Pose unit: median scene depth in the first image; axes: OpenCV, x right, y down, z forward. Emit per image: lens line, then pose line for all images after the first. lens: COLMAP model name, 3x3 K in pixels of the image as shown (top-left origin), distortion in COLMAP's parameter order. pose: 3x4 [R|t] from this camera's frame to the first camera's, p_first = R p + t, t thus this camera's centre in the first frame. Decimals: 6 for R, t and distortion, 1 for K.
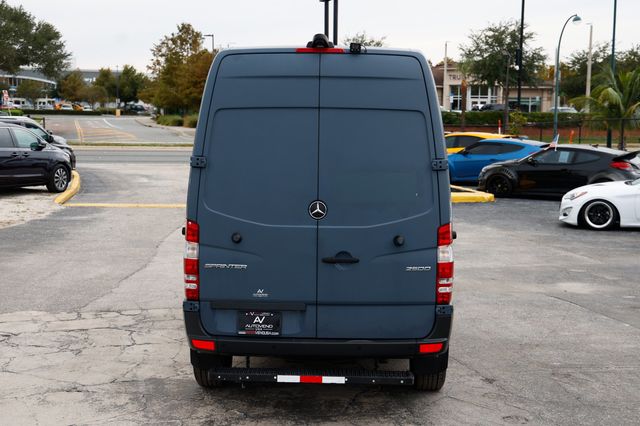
lens RADIAL K [[1090.6, 0, 318.1], [0, 1090.6, 216.5], [0, 0, 1]] dist [0.164822, 0.000000]
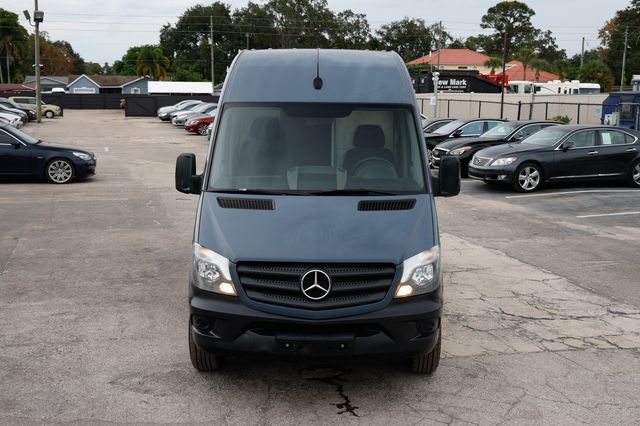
lens RADIAL K [[809.4, 0, 316.2], [0, 809.4, 215.1], [0, 0, 1]] dist [0.055719, 0.000000]
pose [[-0.999584, -0.014714, -0.024805, 0.032347], [-0.020318, 0.969671, 0.243568, -0.203593], [0.020469, 0.243971, -0.969566, 2.112244]]
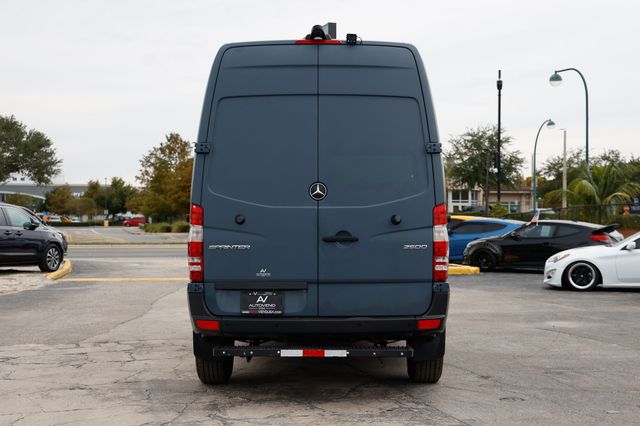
lens RADIAL K [[1074.2, 0, 335.5], [0, 1074.2, 223.8], [0, 0, 1]] dist [0.185486, 0.000000]
pose [[0.999469, -0.011217, 0.030605, -0.013089], [0.014226, 0.994891, -0.099952, 0.109236], [-0.029327, 0.100334, 0.994521, -0.015054]]
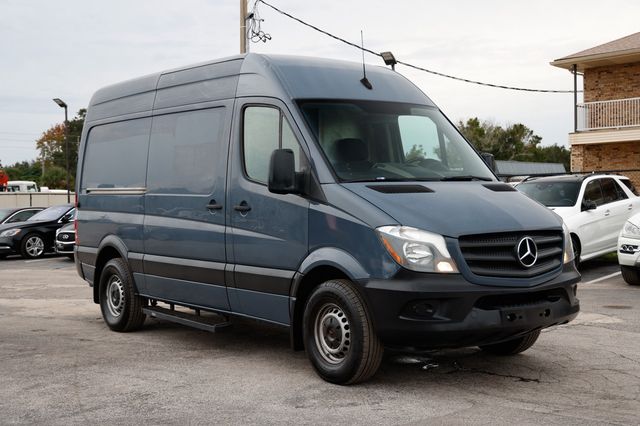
lens RADIAL K [[857.3, 0, 318.4], [0, 857.3, 216.5], [0, 0, 1]] dist [0.101695, 0.000000]
pose [[-0.781497, 0.016031, -0.623703, 0.558857], [-0.047398, 0.995256, 0.084970, -0.078748], [0.622106, 0.095966, -0.777029, 1.942763]]
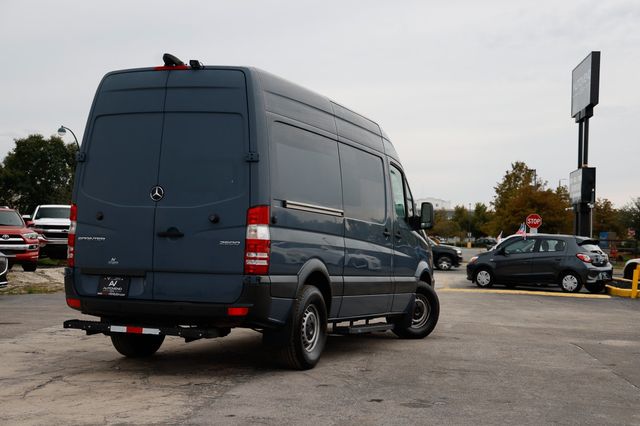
lens RADIAL K [[998.7, 0, 318.4], [0, 998.7, 210.5], [0, 0, 1]] dist [0.190151, 0.000000]
pose [[0.933773, 0.006223, -0.357813, 0.490428], [-0.055934, 0.990098, -0.128751, 0.126687], [0.353469, 0.140238, 0.924875, 0.020009]]
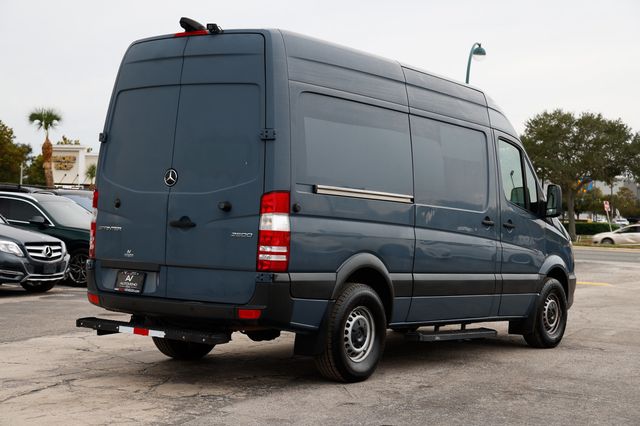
lens RADIAL K [[1088.8, 0, 318.3], [0, 1088.8, 212.8], [0, 0, 1]] dist [0.178604, 0.000000]
pose [[0.822331, 0.016095, -0.568782, 0.629825], [-0.083145, 0.992269, -0.092132, 0.099440], [0.562902, 0.123054, 0.817312, 0.172989]]
